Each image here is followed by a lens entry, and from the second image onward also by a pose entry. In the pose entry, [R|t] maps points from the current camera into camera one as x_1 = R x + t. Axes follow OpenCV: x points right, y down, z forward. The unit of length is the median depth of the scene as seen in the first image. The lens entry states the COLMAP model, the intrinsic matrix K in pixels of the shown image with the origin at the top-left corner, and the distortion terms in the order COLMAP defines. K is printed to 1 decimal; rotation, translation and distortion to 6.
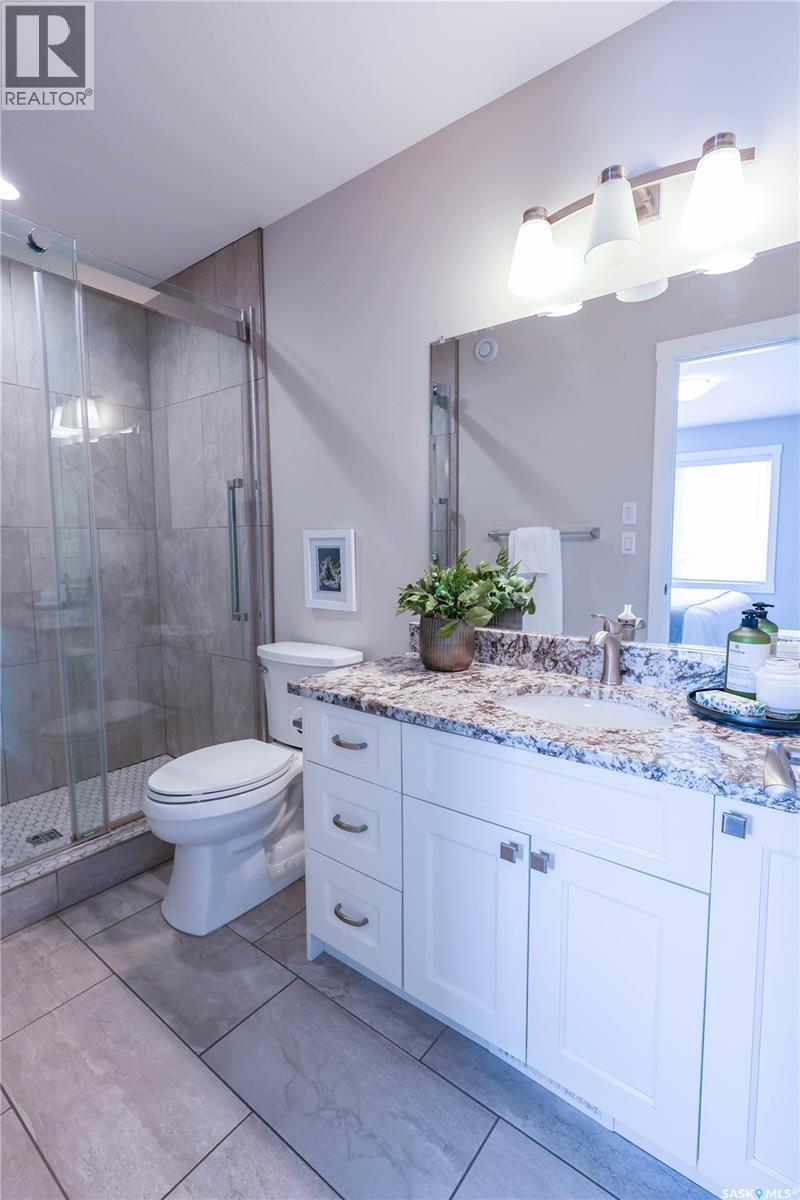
lens RADIAL K [[554.2, 0, 400.0], [0, 554.2, 600.0], [0, 0, 1]] dist [0.002086, 0.000432]
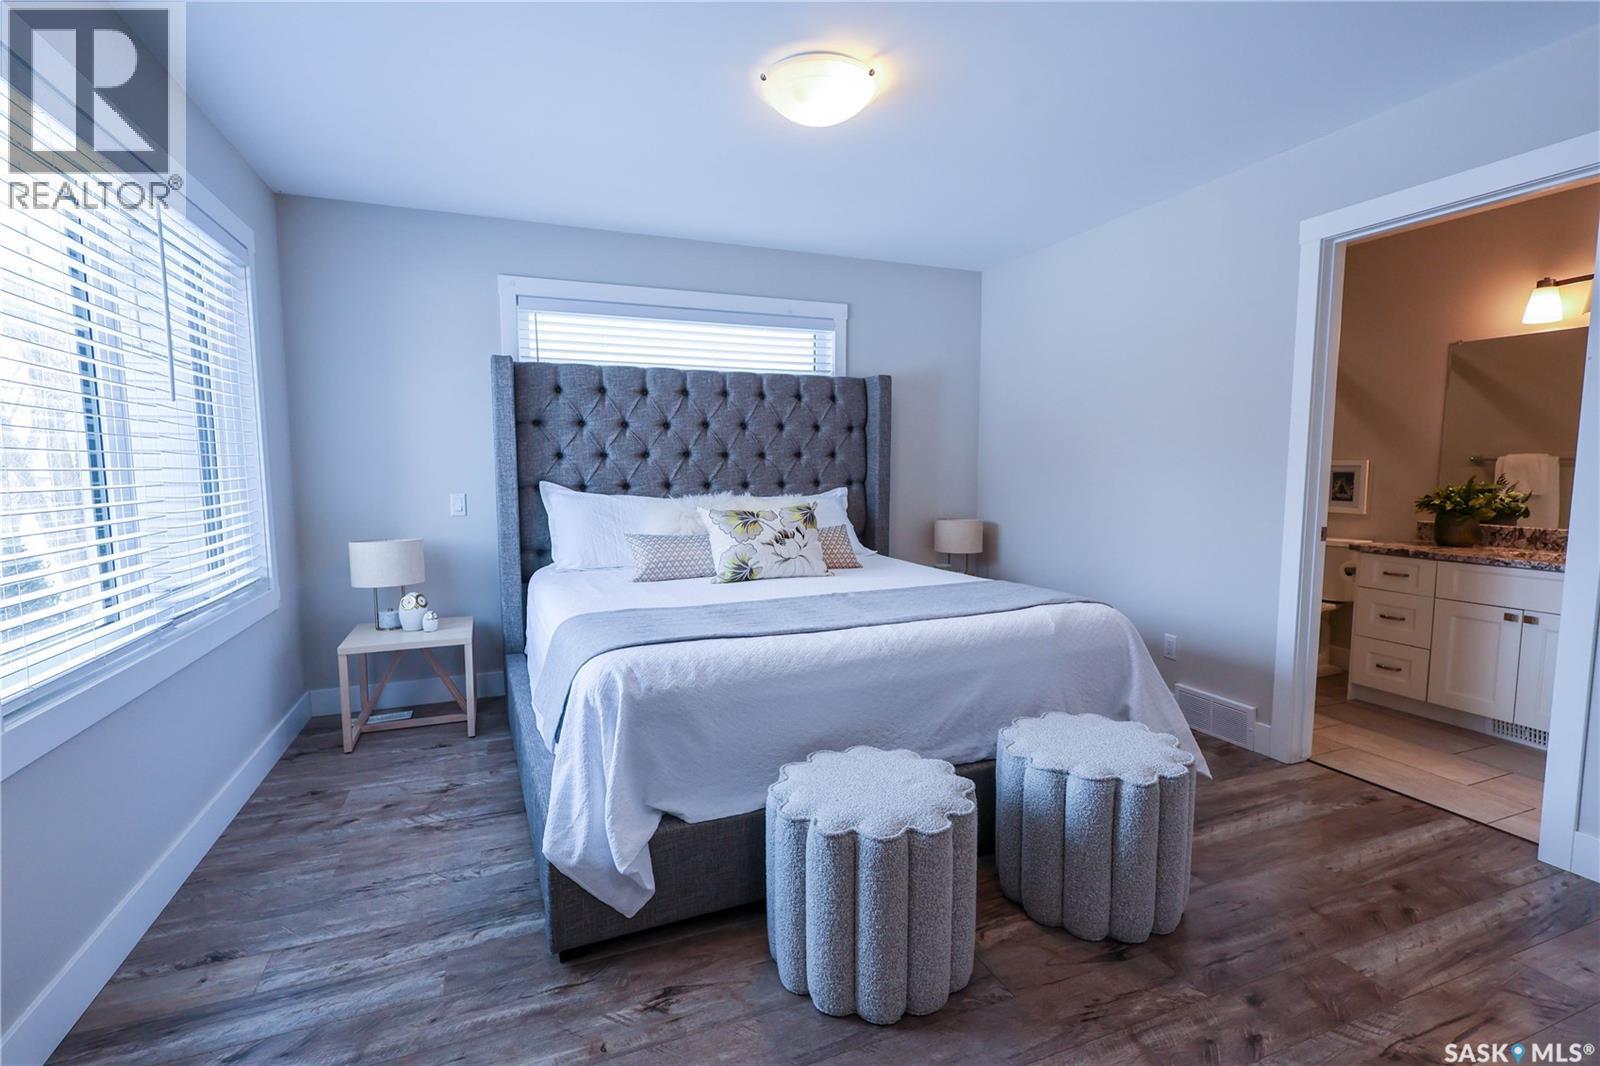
lens RADIAL K [[739.0, 0, 800.0], [0, 739.0, 533.0], [0, 0, 1]] dist [0.002086, 0.000432]
pose [[0.865522, 0.050208, -0.498348, -0.512719], [-0.051044, 0.998625, 0.011958, 0.158760], [0.498263, 0.015088, 0.866894, -1.905301]]
